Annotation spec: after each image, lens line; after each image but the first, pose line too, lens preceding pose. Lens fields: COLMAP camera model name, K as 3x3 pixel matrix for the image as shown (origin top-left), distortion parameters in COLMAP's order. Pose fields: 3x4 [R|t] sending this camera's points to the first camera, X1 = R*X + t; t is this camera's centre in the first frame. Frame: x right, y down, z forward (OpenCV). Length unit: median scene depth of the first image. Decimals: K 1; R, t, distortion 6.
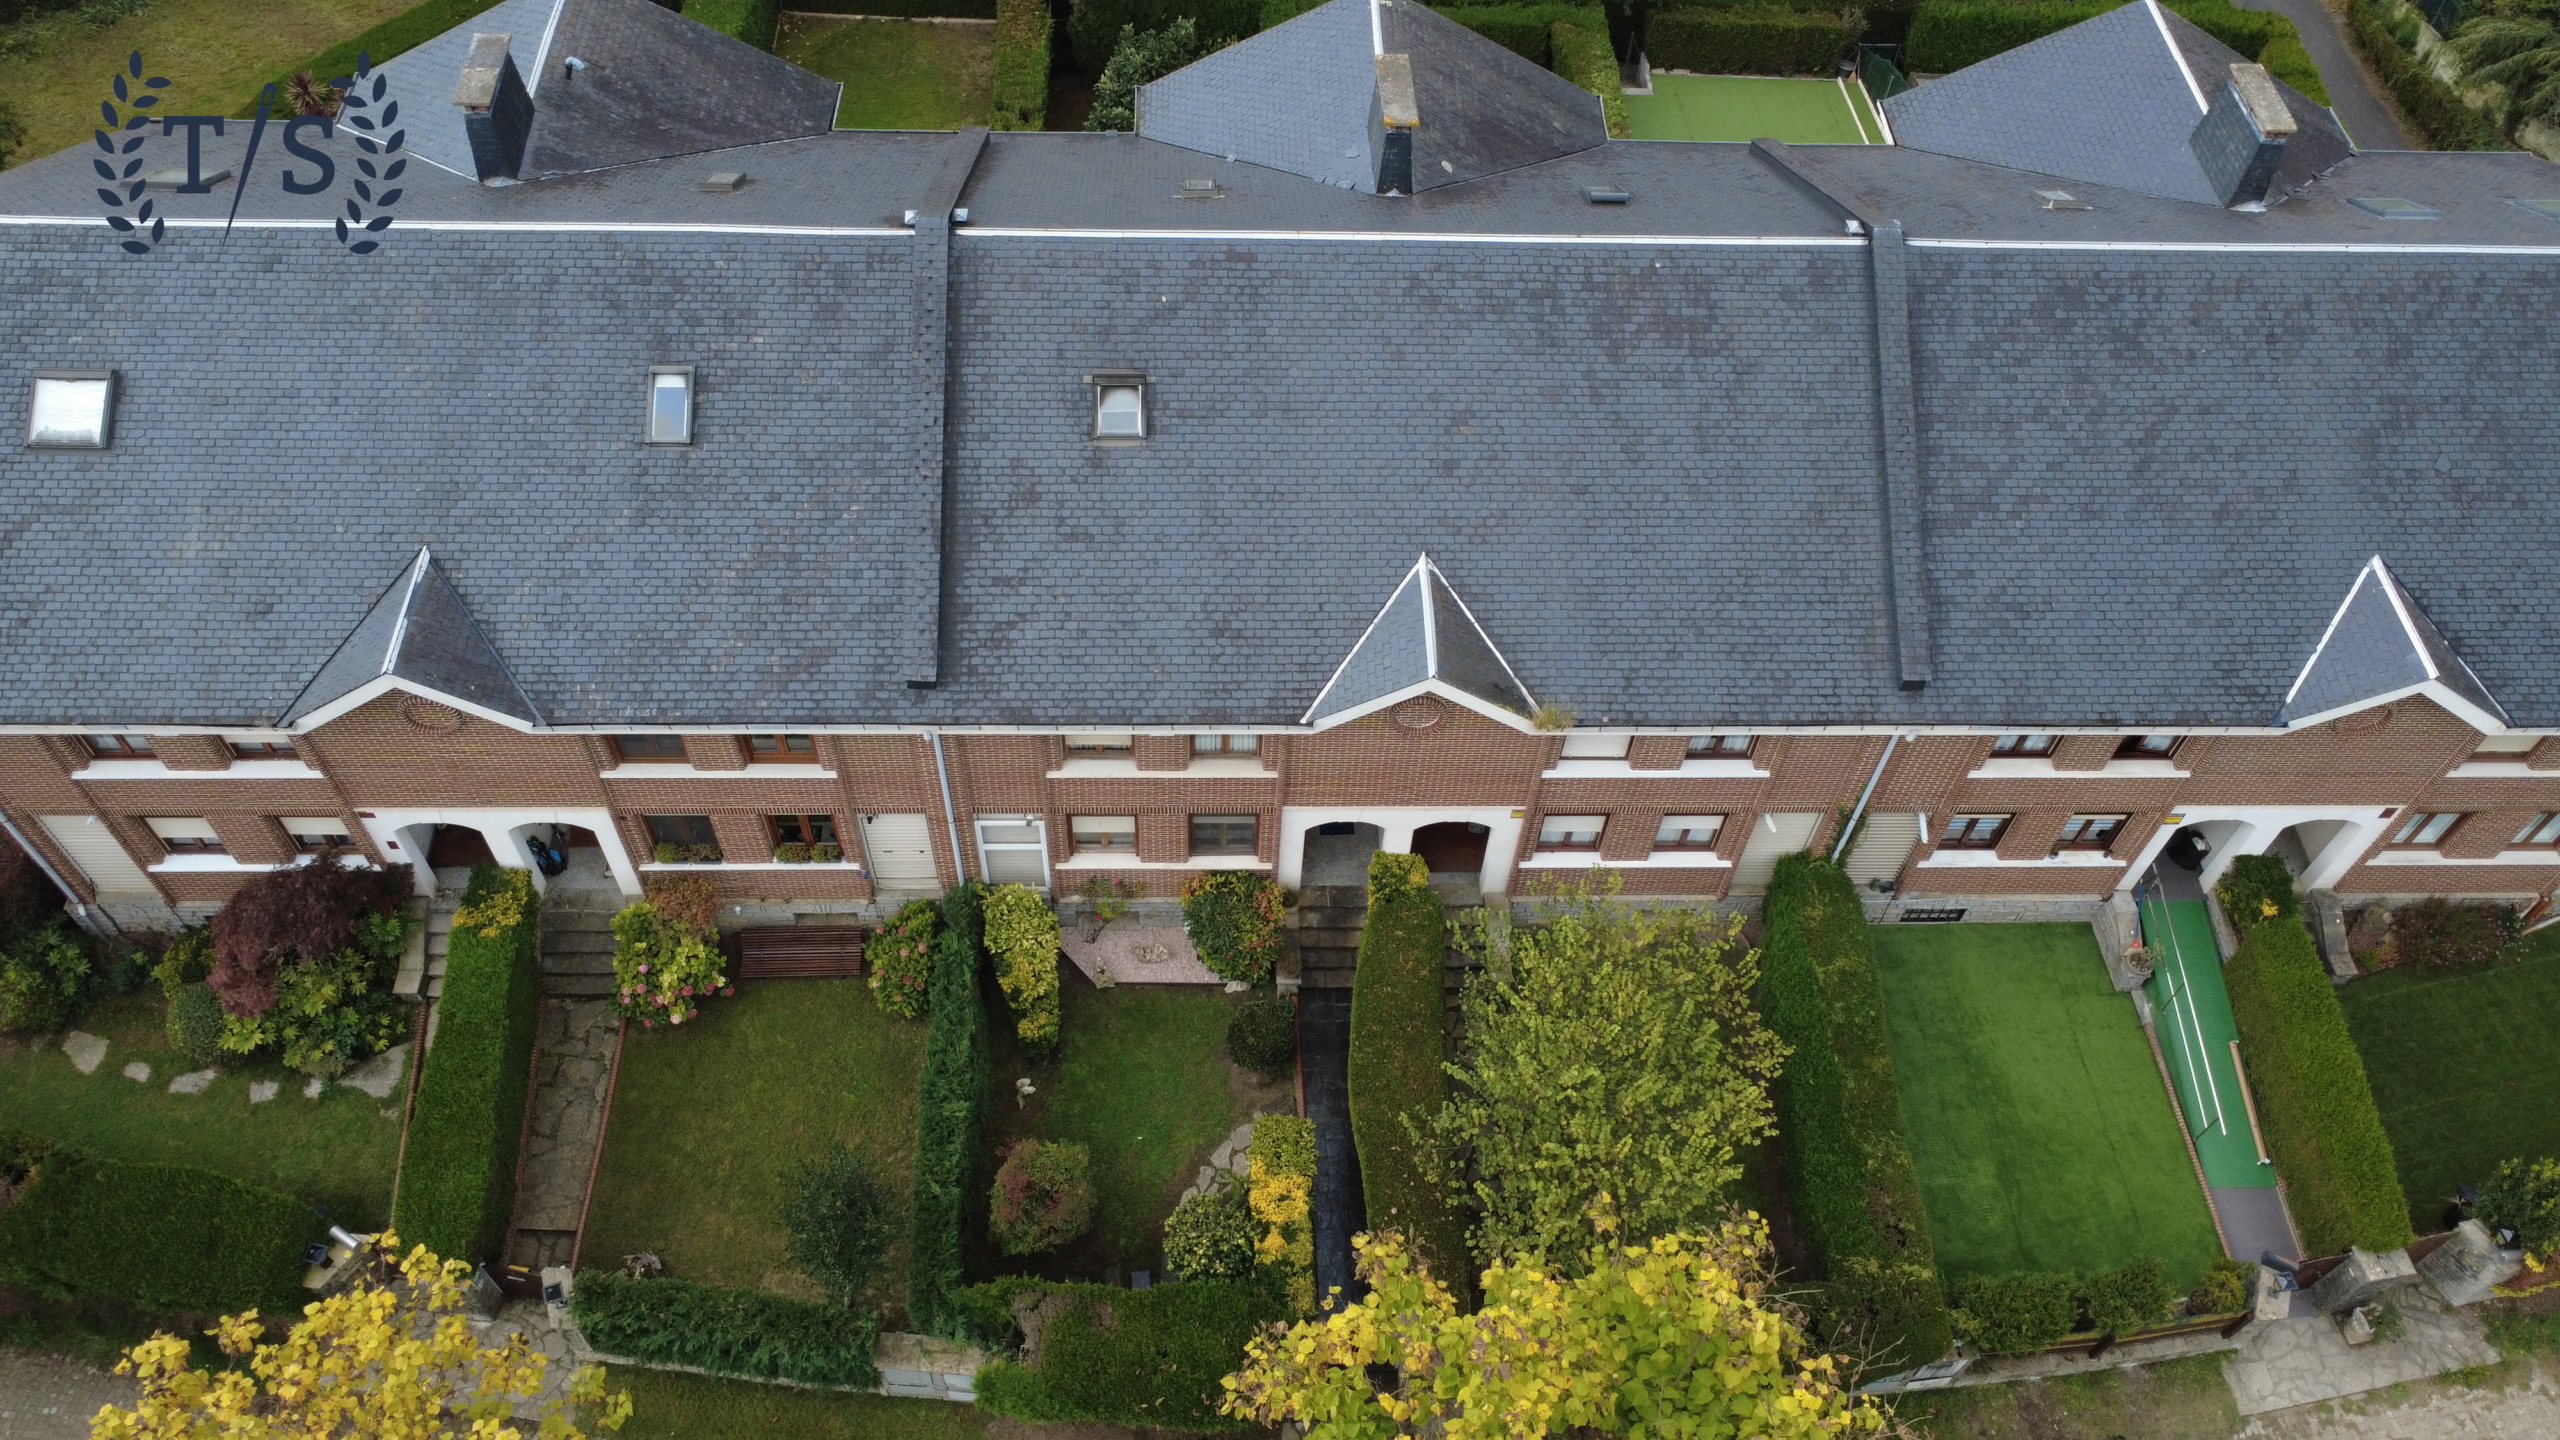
lens RADIAL K [[1919.4, 0, 1278.8], [0, 1919.4, 712.1], [0, 0, 1]] dist [0.004118, -0.003876]
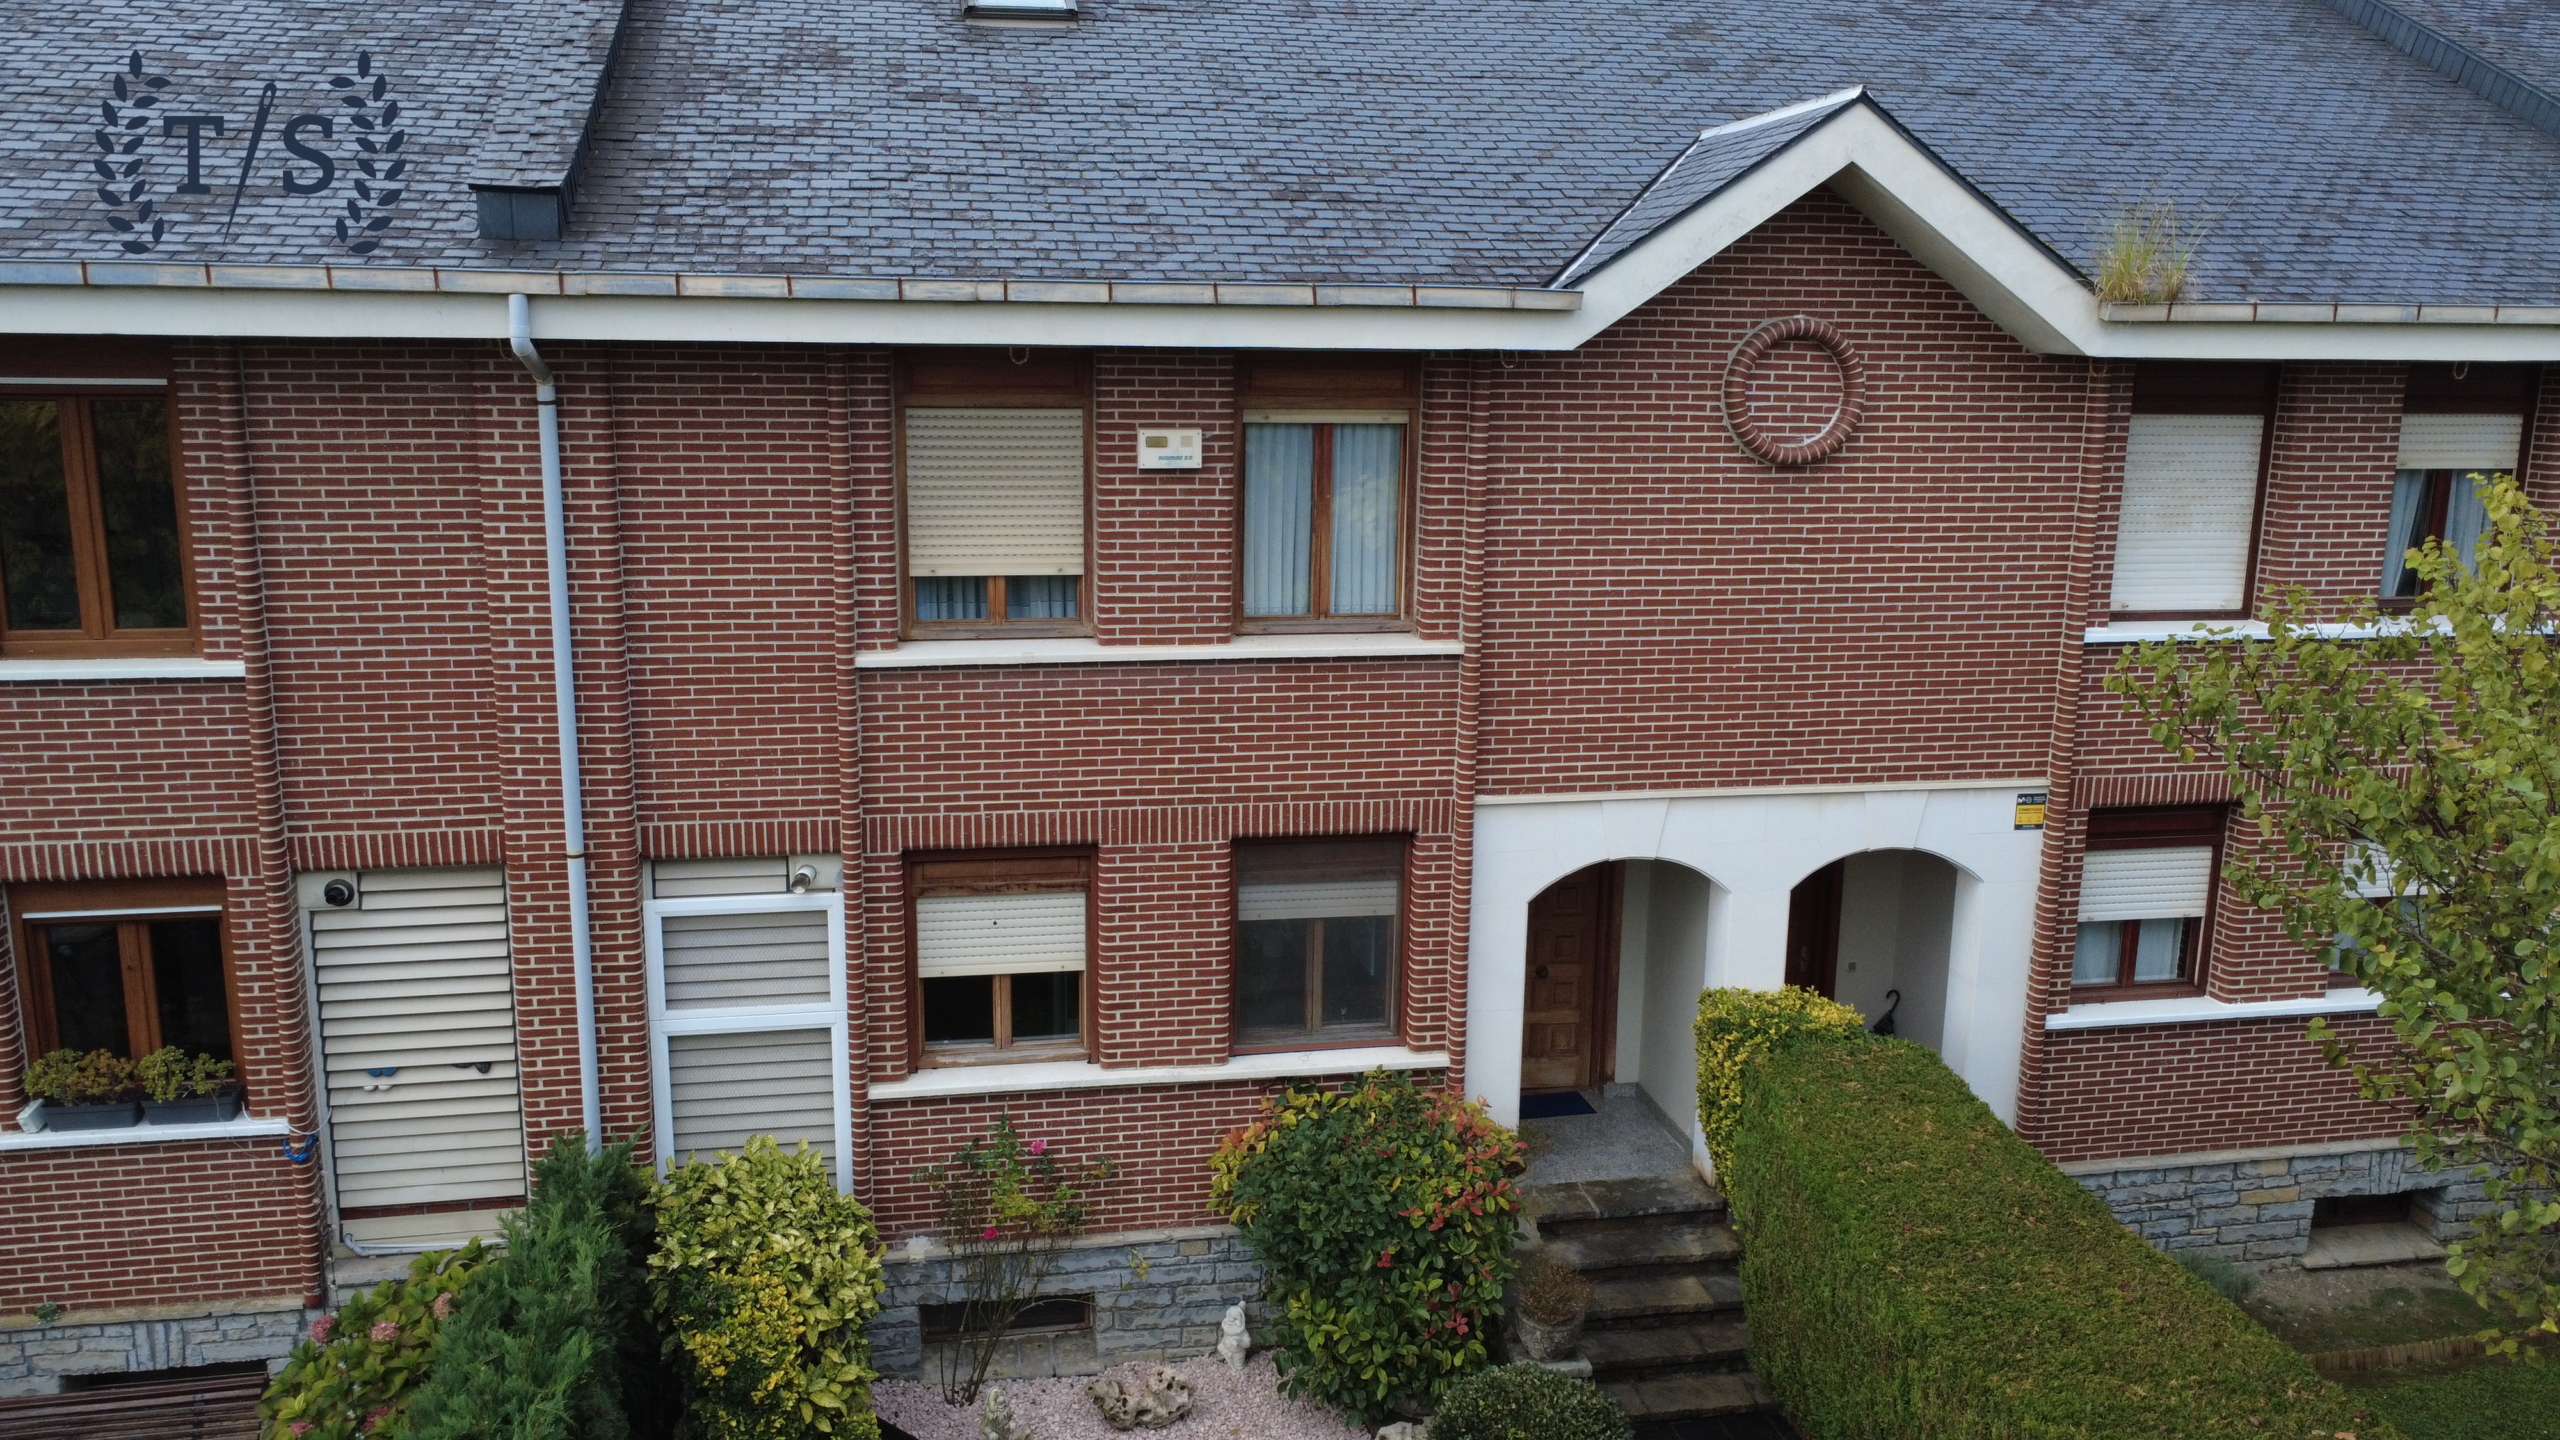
lens RADIAL K [[1919.4, 0, 1286.9], [0, 1919.4, 717.4], [0, 0, 1]] dist [0.004118, -0.003876]
pose [[0.987754, -0.053955, 0.146392, -0.087468], [0.136238, 0.755550, -0.640768, 0.269694], [-0.076034, 0.652865, 0.753649, 0.674882]]
